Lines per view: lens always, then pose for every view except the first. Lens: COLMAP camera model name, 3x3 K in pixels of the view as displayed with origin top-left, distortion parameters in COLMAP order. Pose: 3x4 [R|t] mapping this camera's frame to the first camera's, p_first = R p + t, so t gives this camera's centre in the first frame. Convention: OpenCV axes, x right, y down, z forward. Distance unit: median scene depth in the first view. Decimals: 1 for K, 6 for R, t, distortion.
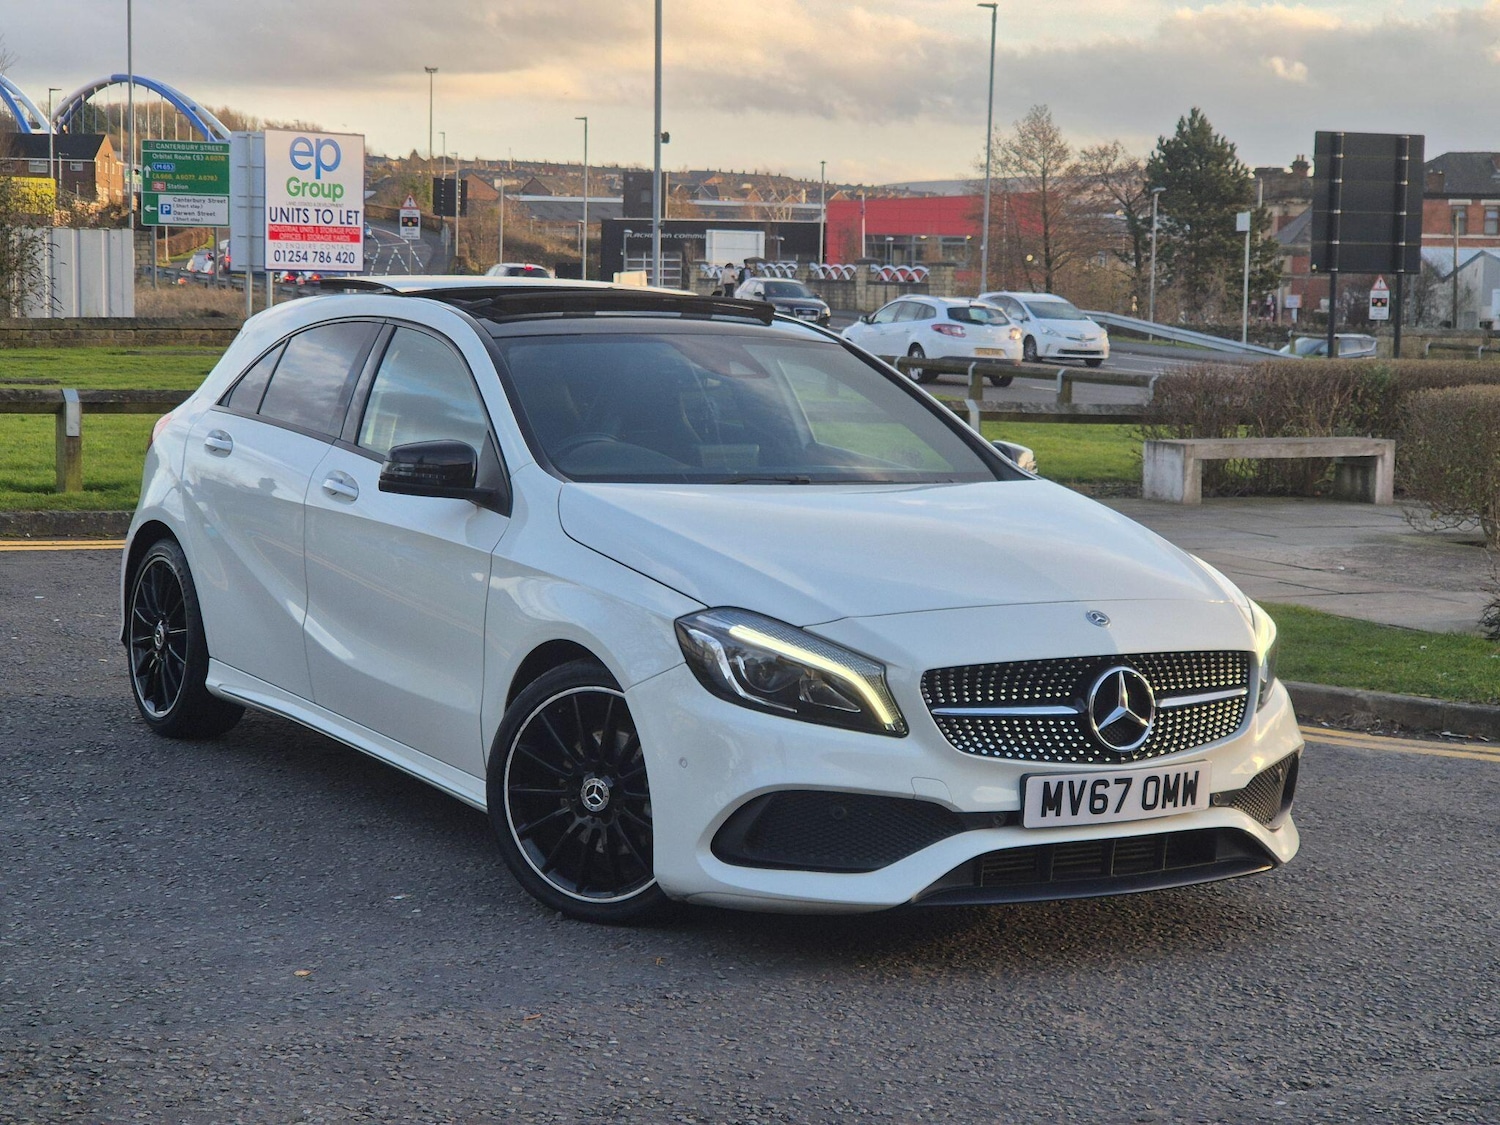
lens RADIAL K [[2816.8, 0, 753.4], [0, 2816.8, 511.2], [0, 0, 1]] dist [0.015054, 0.415293]
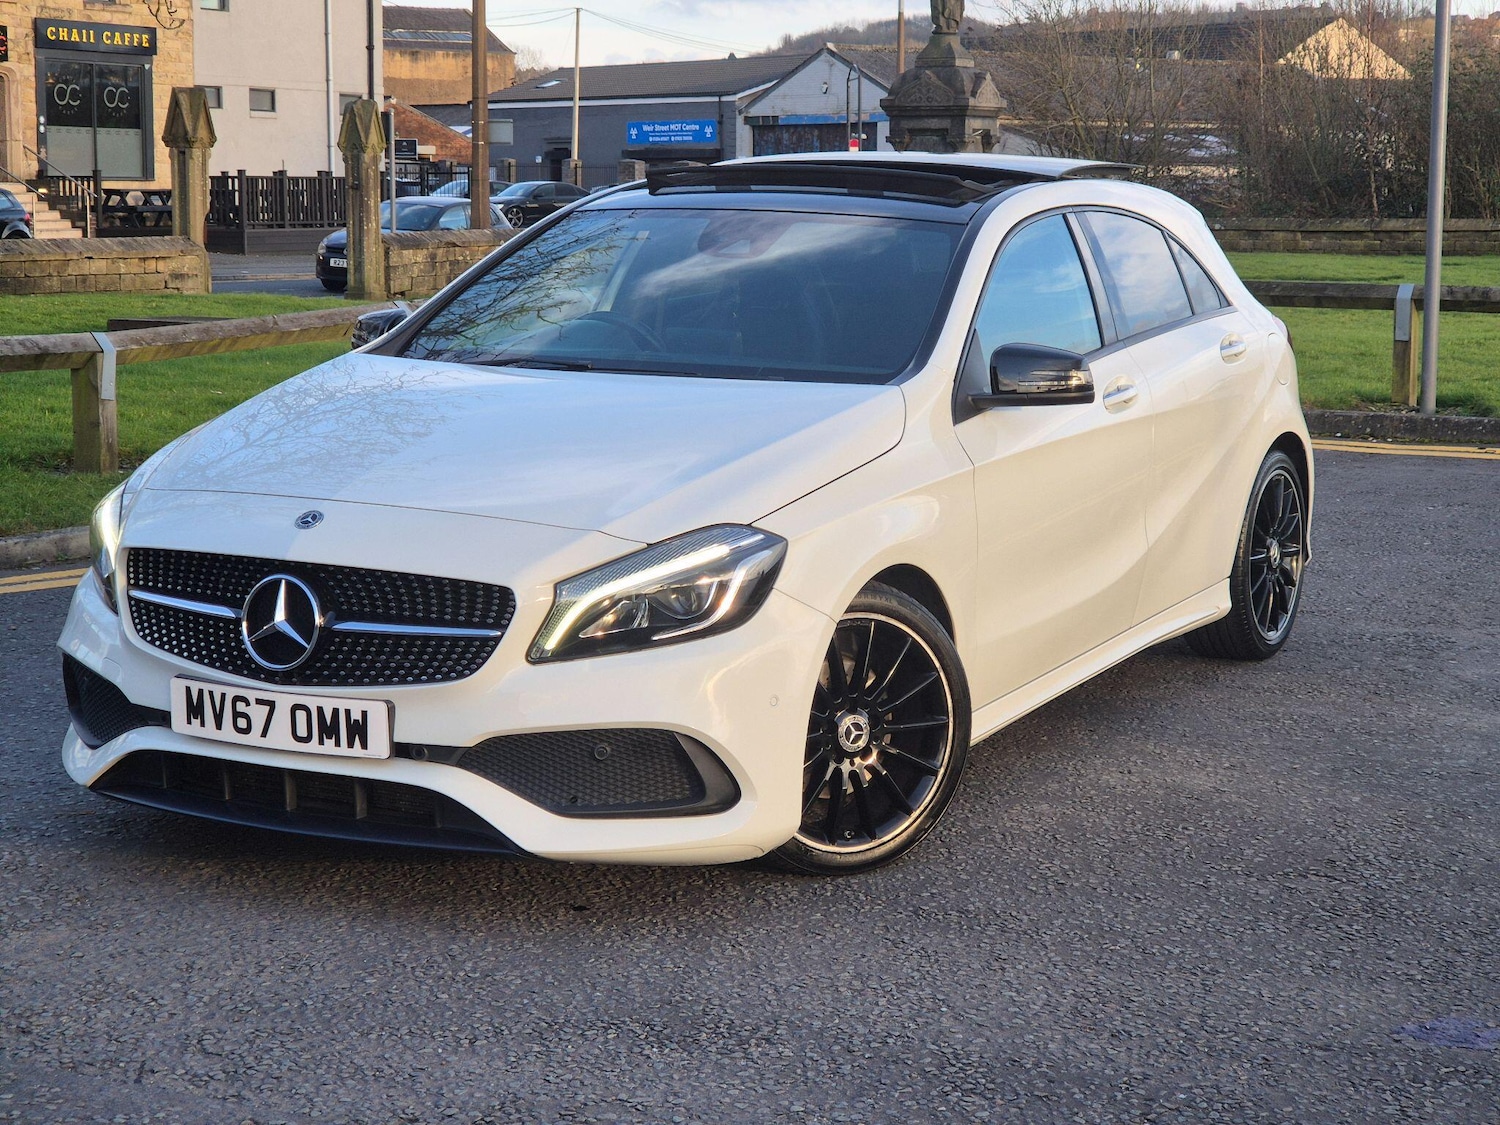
lens RADIAL K [[2825.1, 0, 801.7], [0, 2825.1, 561.4], [0, 0, 1]] dist [0.036305, 0.270807]
pose [[0.529505, 0.093942, -0.843089, 0.081021], [-0.056681, 0.995546, 0.075330, -0.002043], [0.846411, 0.007899, 0.532472, 0.056411]]
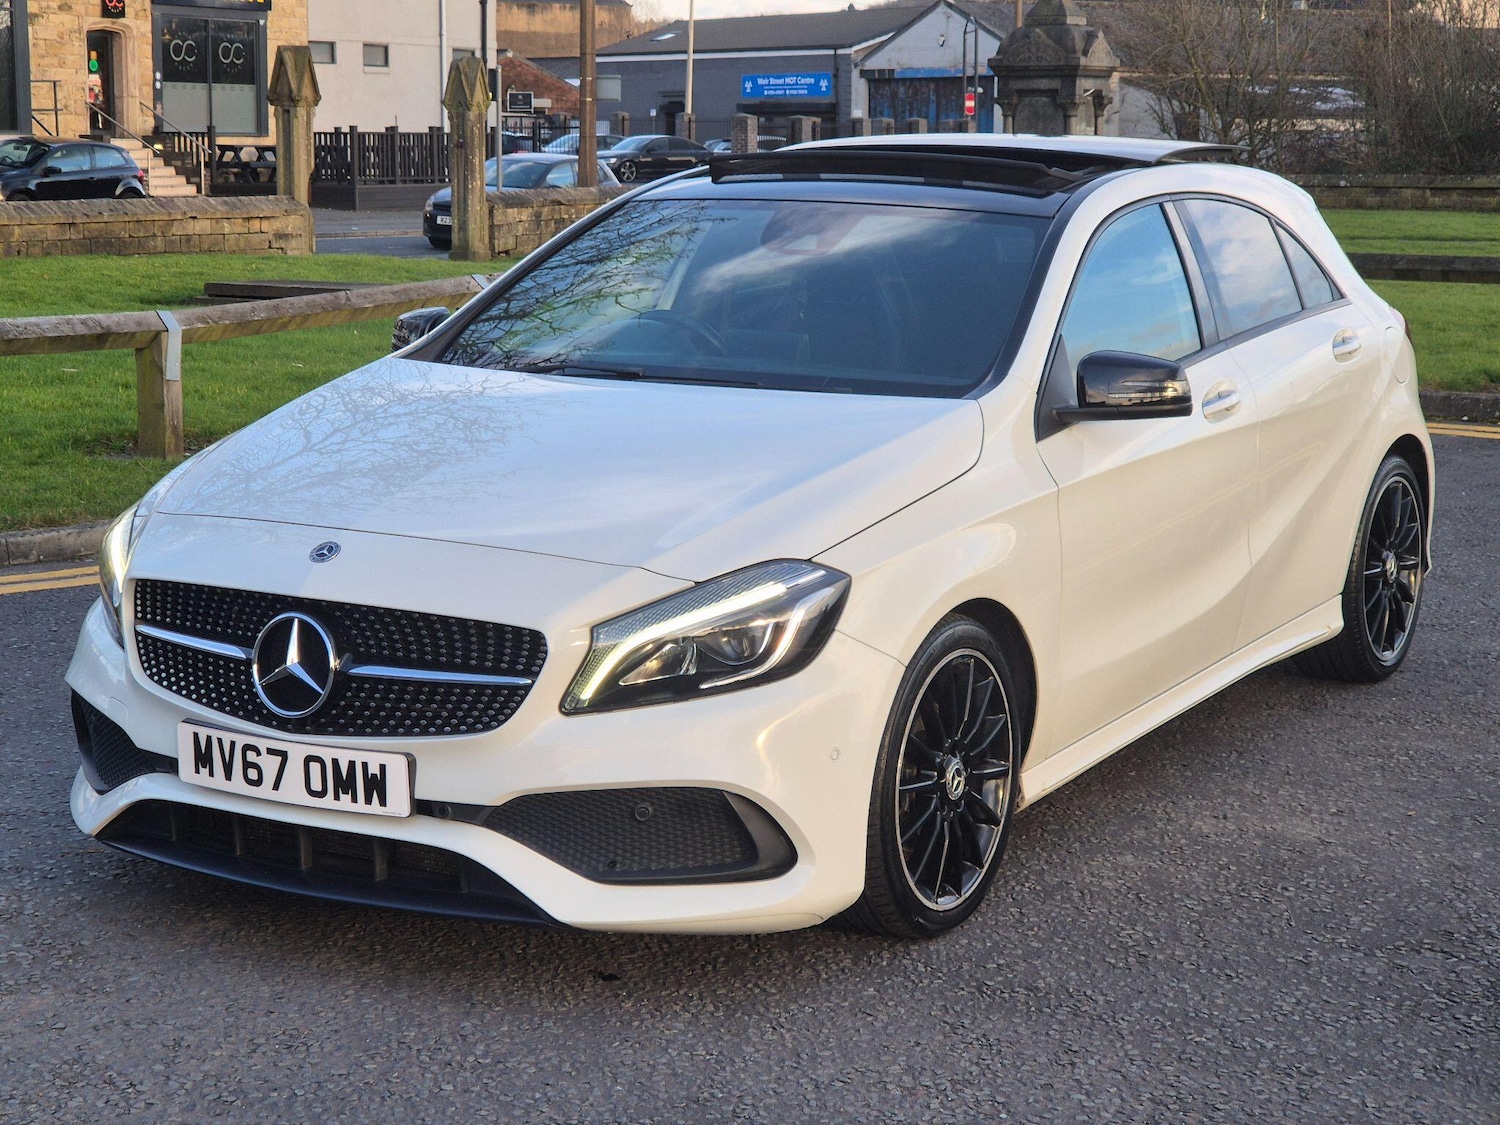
lens RADIAL K [[2829.7, 0, 731.4], [0, 2829.7, 557.6], [0, 0, 1]] dist [0.041843, 0.265553]
pose [[0.472651, 0.111757, -0.874135, 0.075579], [-0.060696, 0.993699, 0.094225, -0.003668], [0.879157, 0.008521, 0.476456, 0.061403]]
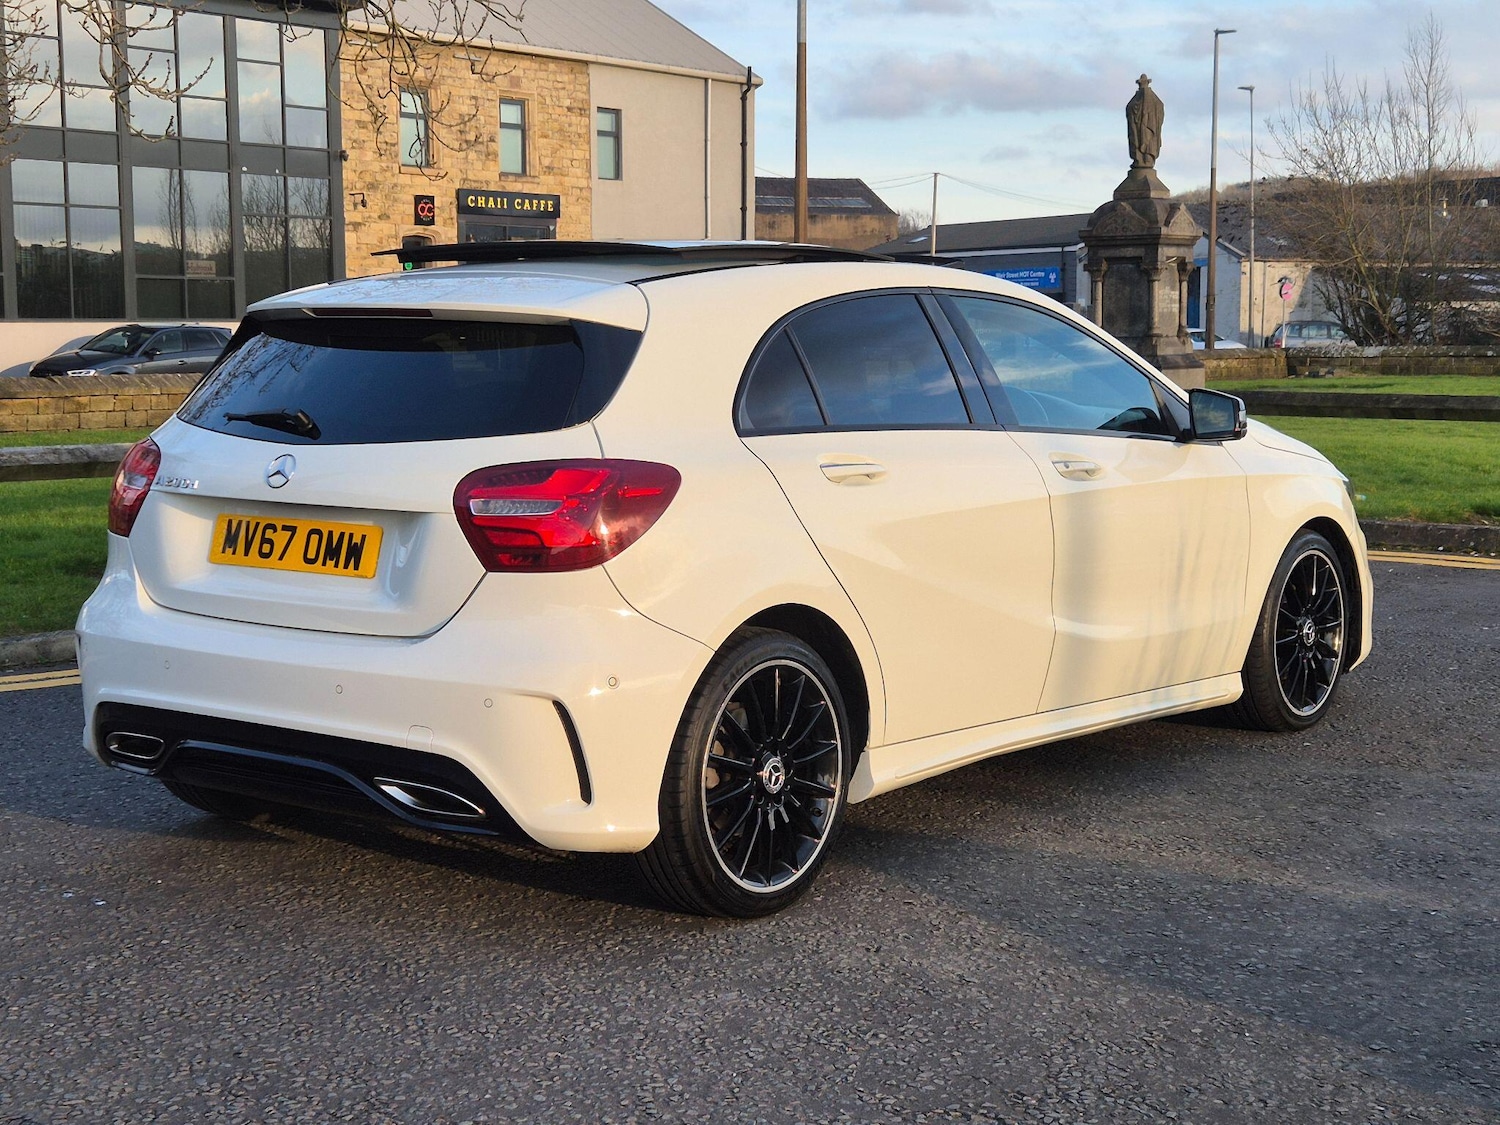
lens RADIAL K [[2395.3, 0, 722.3], [0, 2395.3, 565.4], [0, 0, 1]] dist [0.138789, -0.386844]
pose [[0.368162, 0.069652, -0.927149, 0.068621], [-0.057658, 0.996981, 0.052003, -0.002669], [0.927972, 0.034312, 0.371066, 0.086126]]
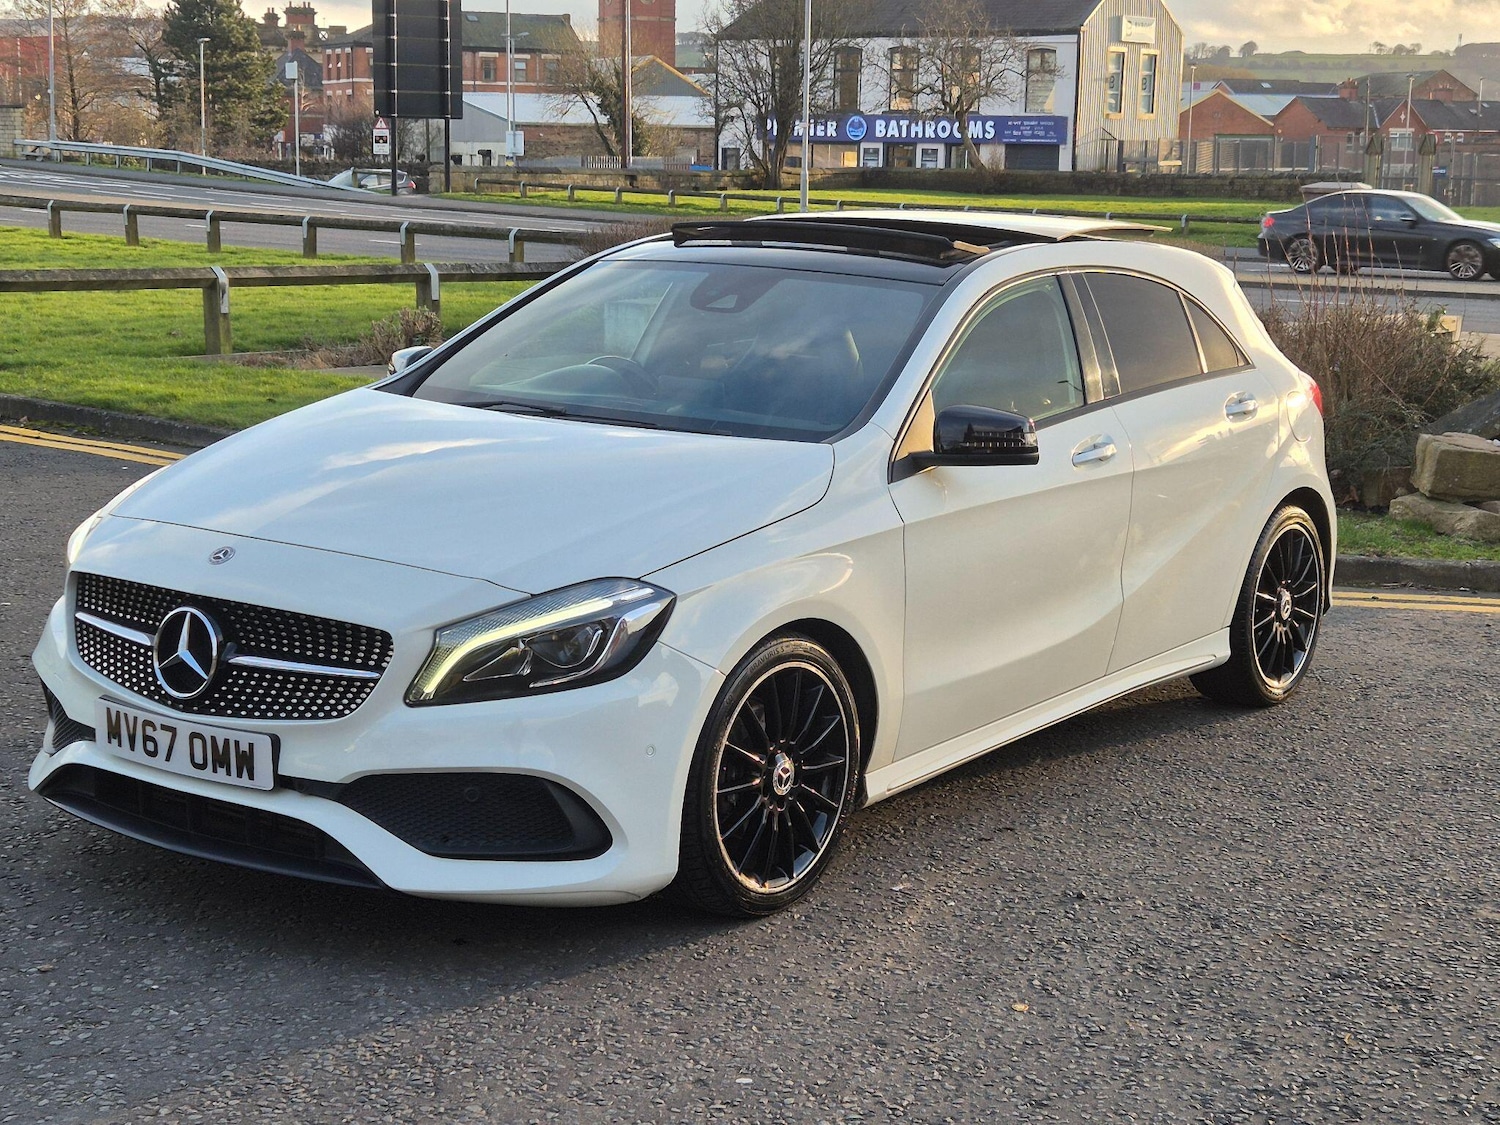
lens RADIAL K [[2363.7, 0, 728.1], [0, 2363.7, 558.1], [0, 0, 1]] dist [0.121931, -0.227203]
pose [[0.927835, -0.070328, 0.366301, -0.042411], [0.032772, 0.993636, 0.107763, -0.005570], [-0.371549, -0.087982, 0.924235, 0.027028]]
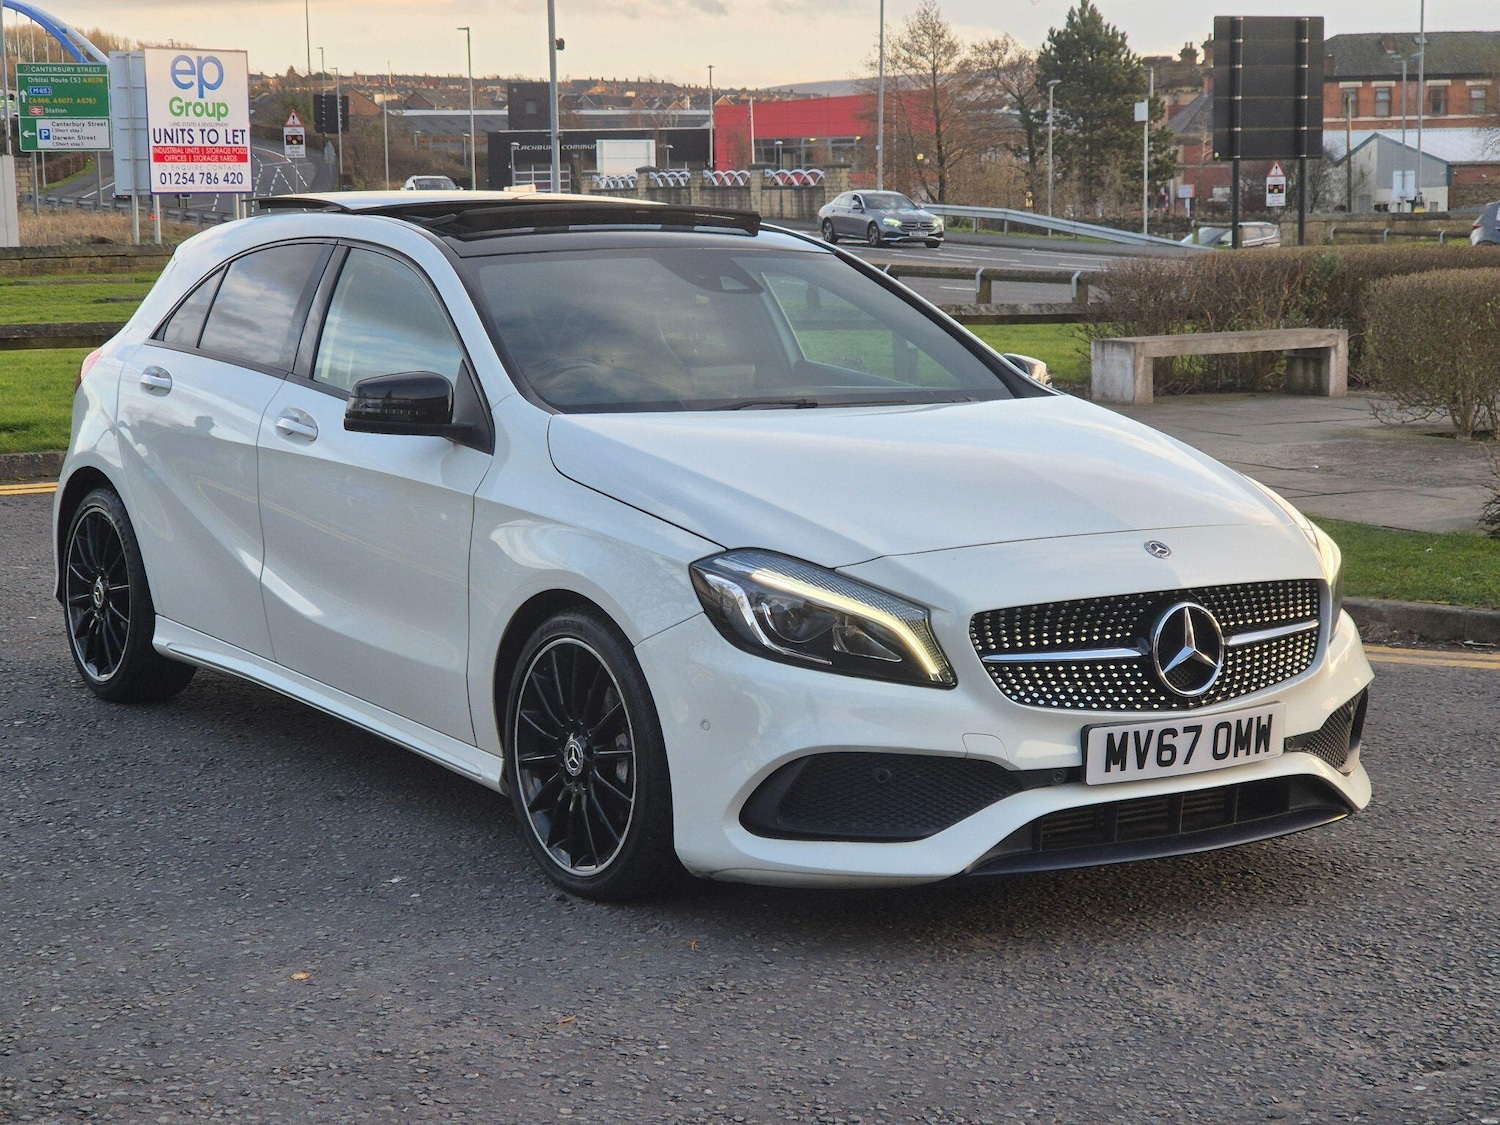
lens RADIAL K [[2820.8, 0, 731.6], [0, 2820.8, 563.4], [0, 0, 1]] dist [0.038869, 0.286420]
pose [[0.998933, -0.037473, 0.026976, -0.003470], [0.036056, 0.998036, 0.051222, -0.000683], [-0.028842, -0.050195, 0.998323, 0.008663]]
